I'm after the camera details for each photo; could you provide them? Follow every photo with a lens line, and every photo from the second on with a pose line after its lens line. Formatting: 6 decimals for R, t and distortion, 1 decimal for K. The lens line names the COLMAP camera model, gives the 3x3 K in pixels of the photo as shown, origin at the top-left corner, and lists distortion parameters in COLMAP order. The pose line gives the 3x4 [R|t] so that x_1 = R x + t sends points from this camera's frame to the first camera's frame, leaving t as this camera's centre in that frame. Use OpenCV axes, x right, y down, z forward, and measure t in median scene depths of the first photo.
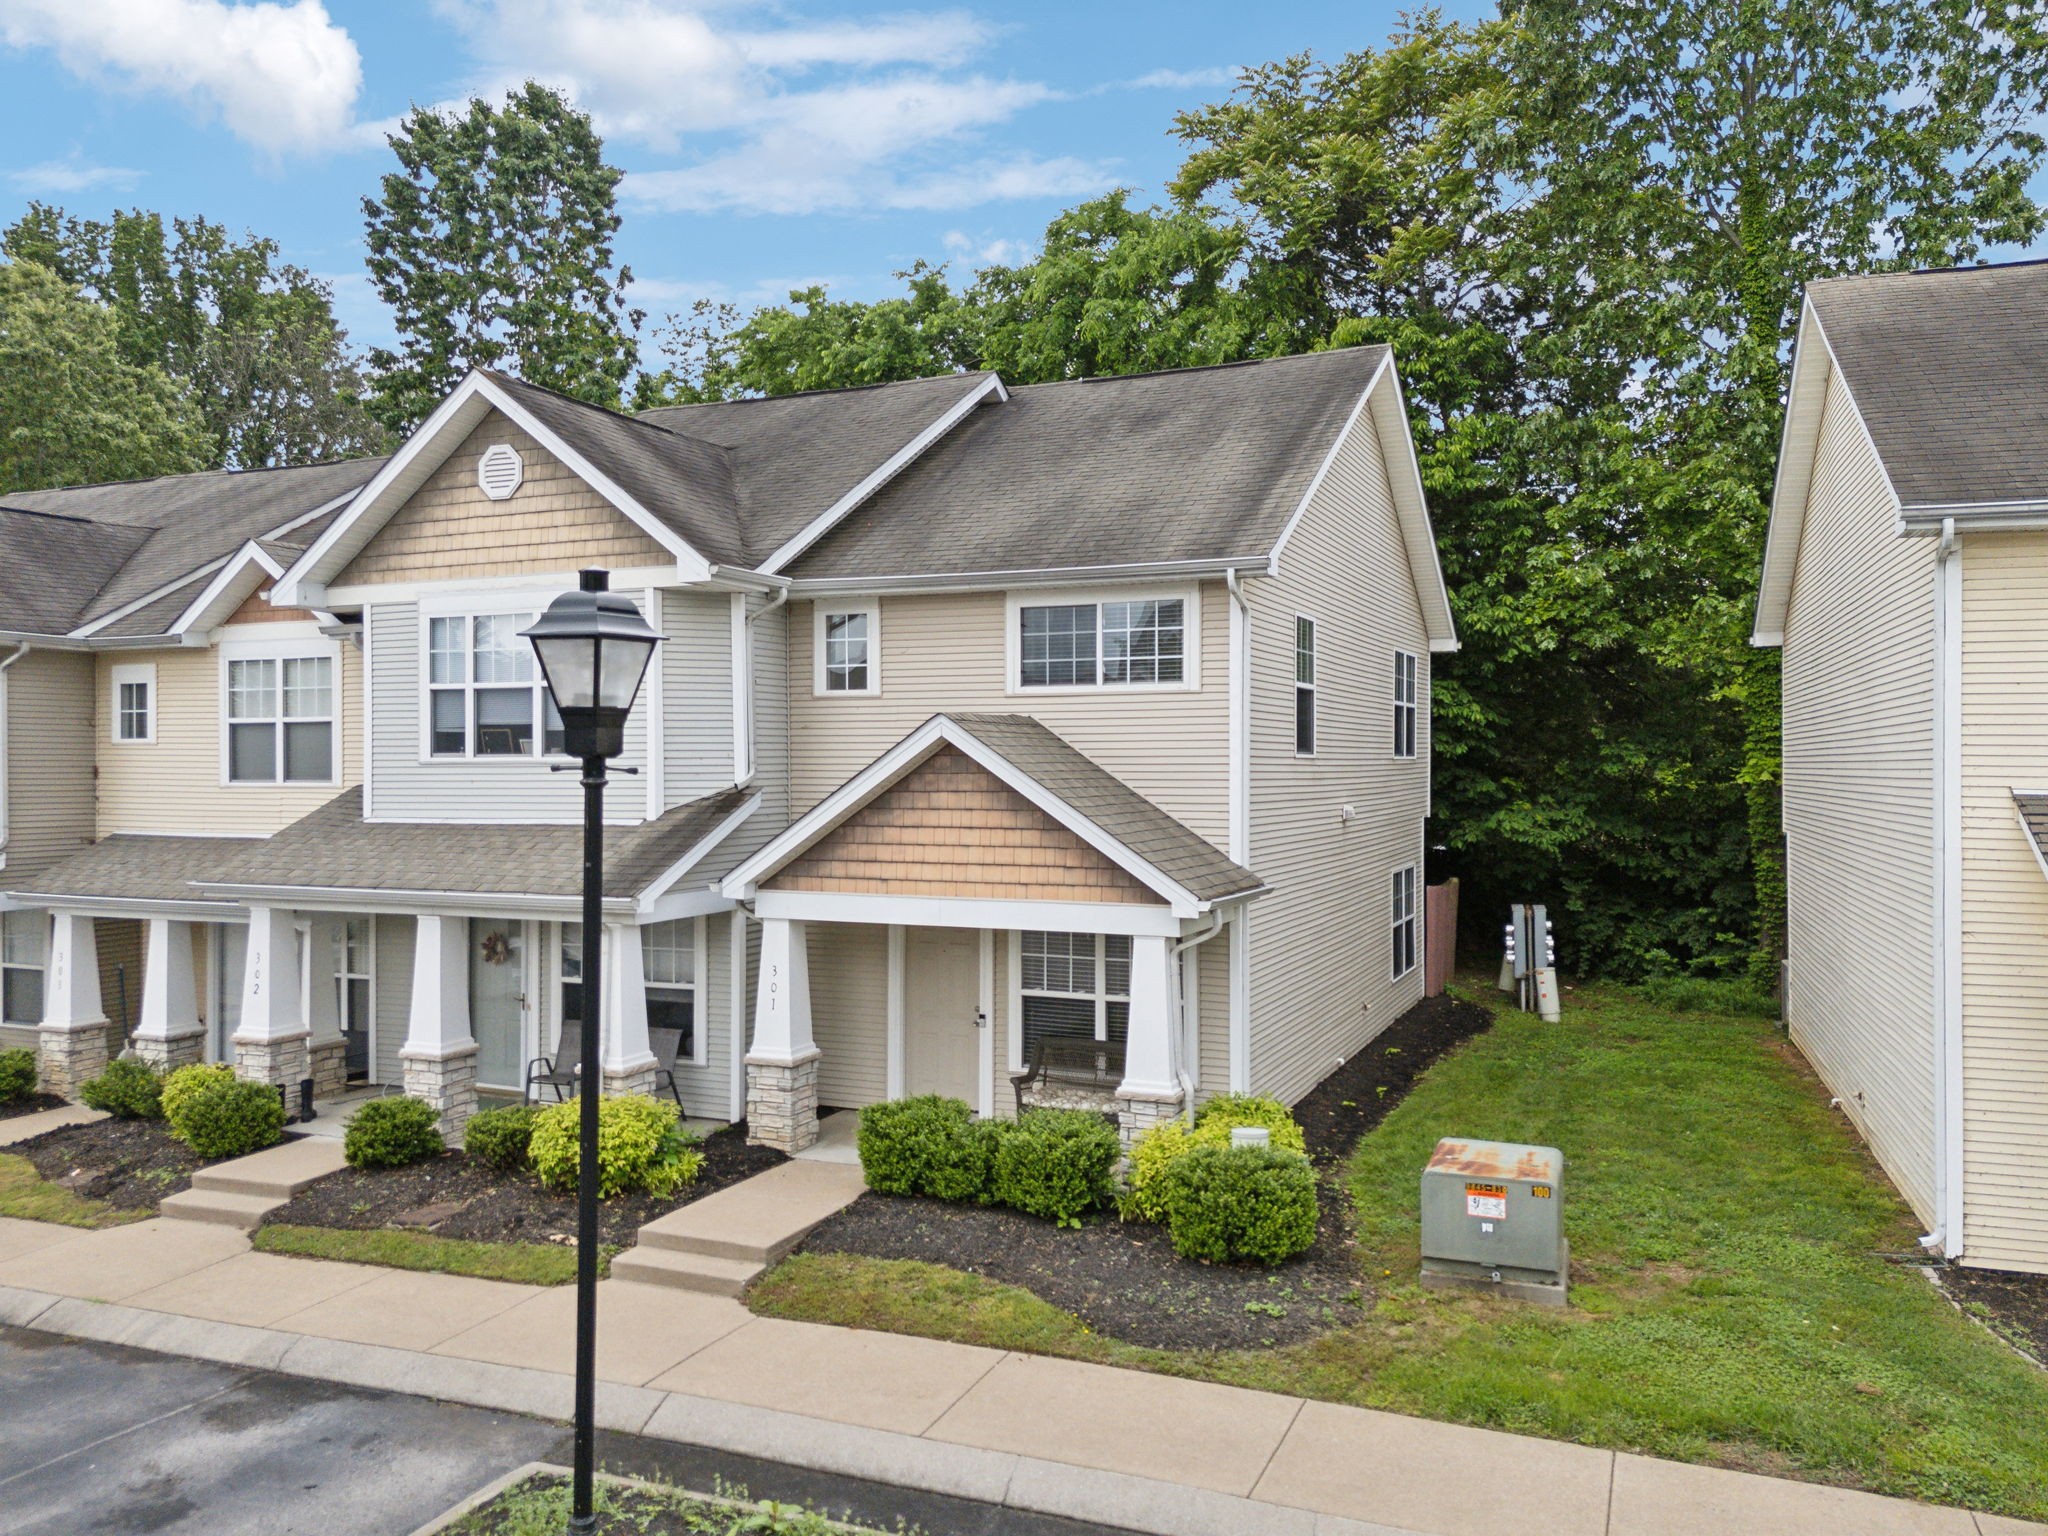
lens RADIAL K [[1534.2, 0, 1028.5], [0, 1534.2, 767.9], [0, 0, 1]] dist [0.079743, -0.073412]
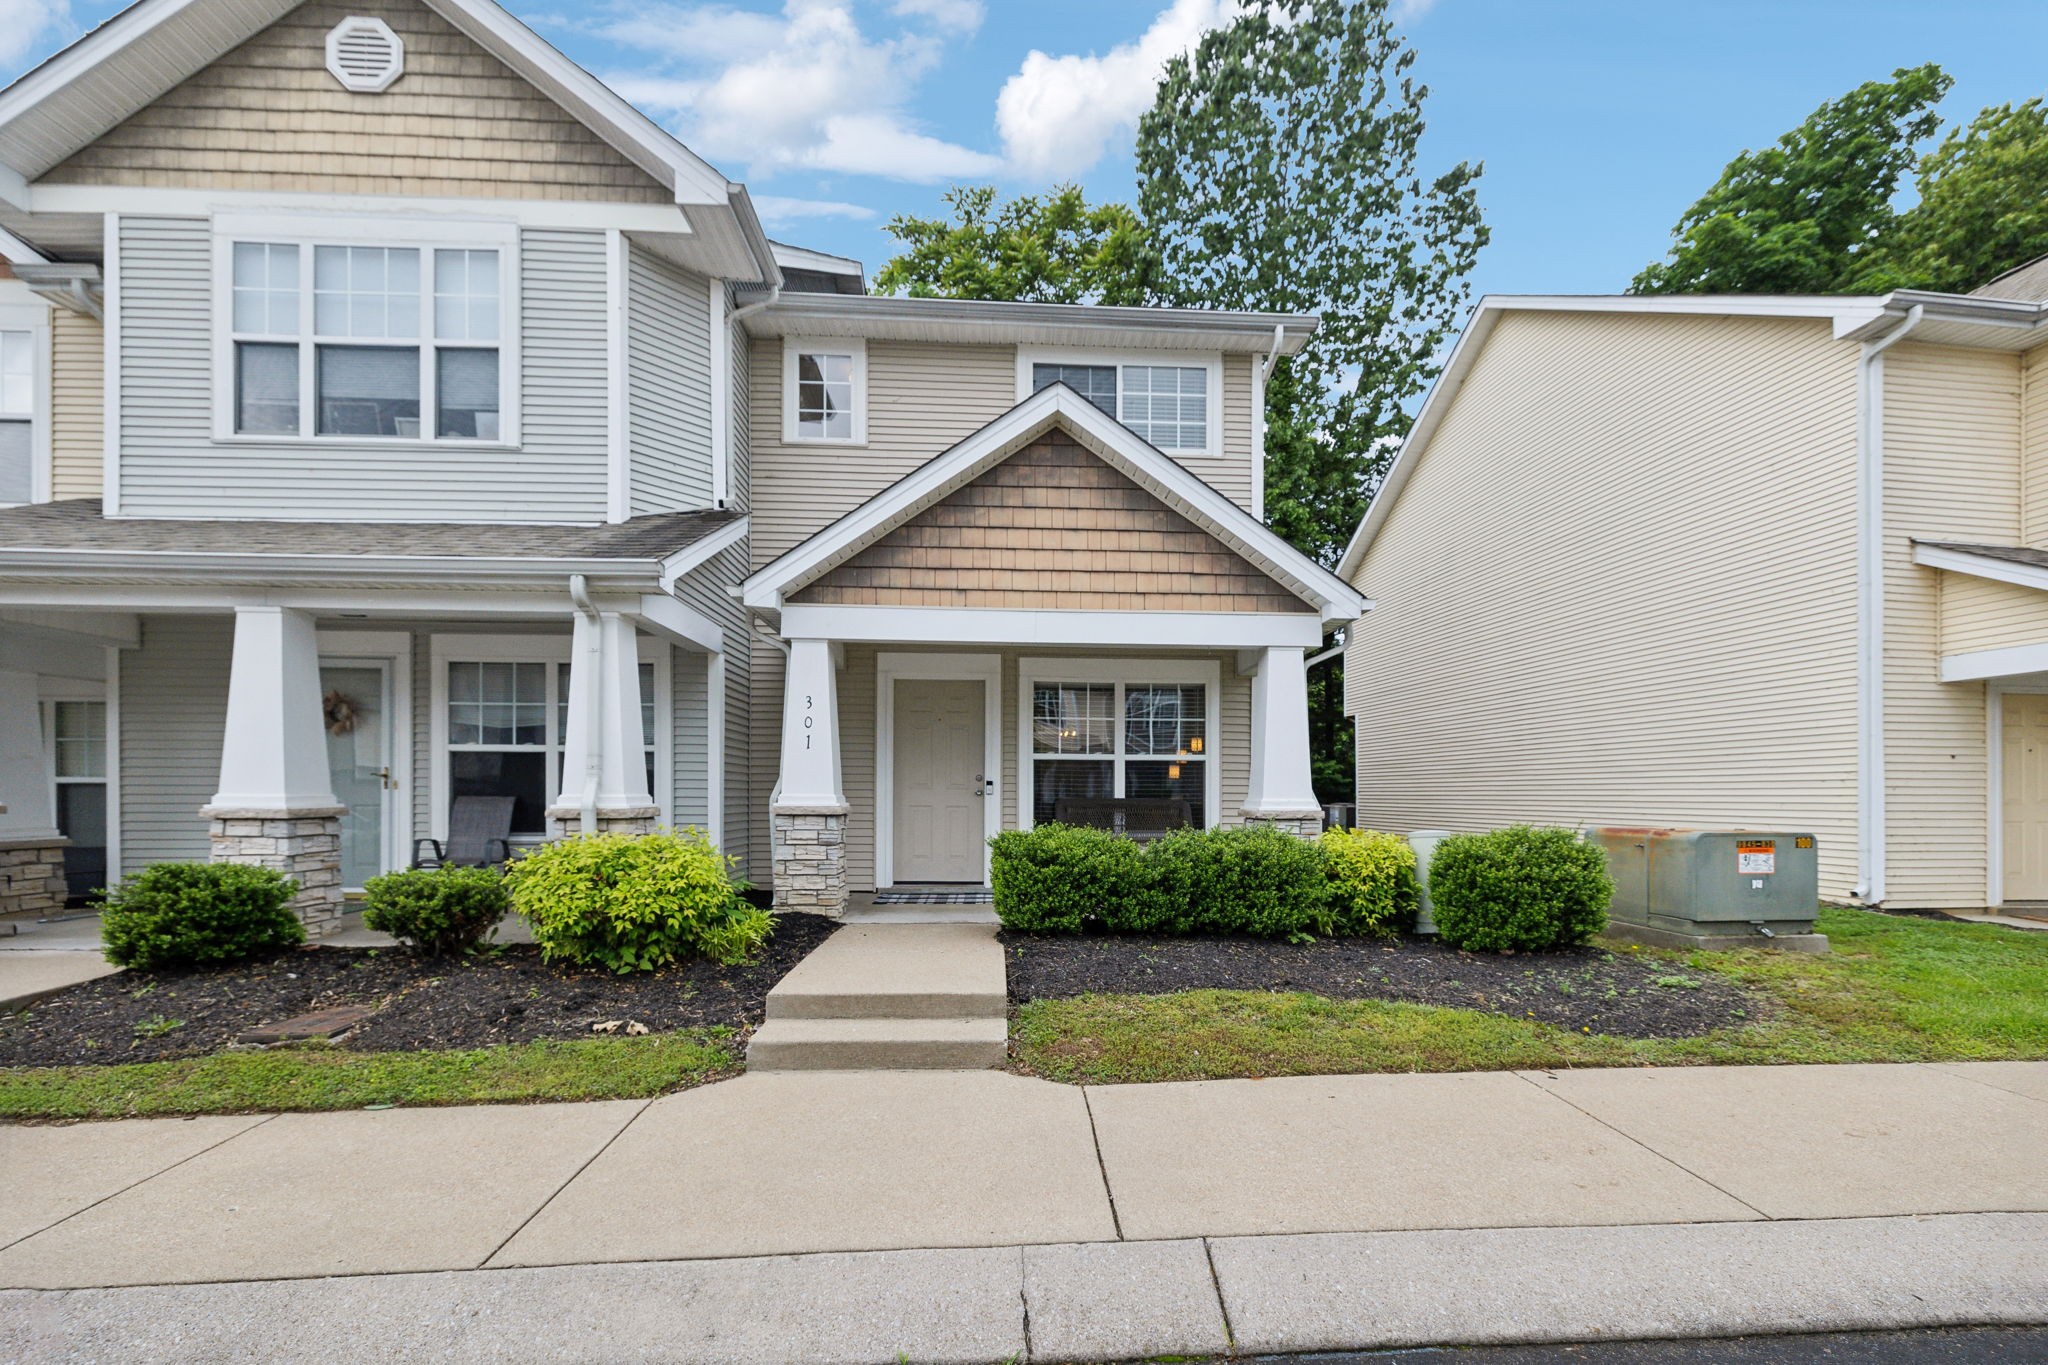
lens RADIAL K [[856.5, 0, 1027.7], [0, 856.5, 805.7], [0, 0, 1]] dist [-0.002263, -0.000212]
pose [[0.890493, 0.005285, 0.454965, -0.284546], [-0.008578, 0.999950, 0.005175, 0.194679], [-0.454915, -0.008511, 0.890494, 0.572742]]
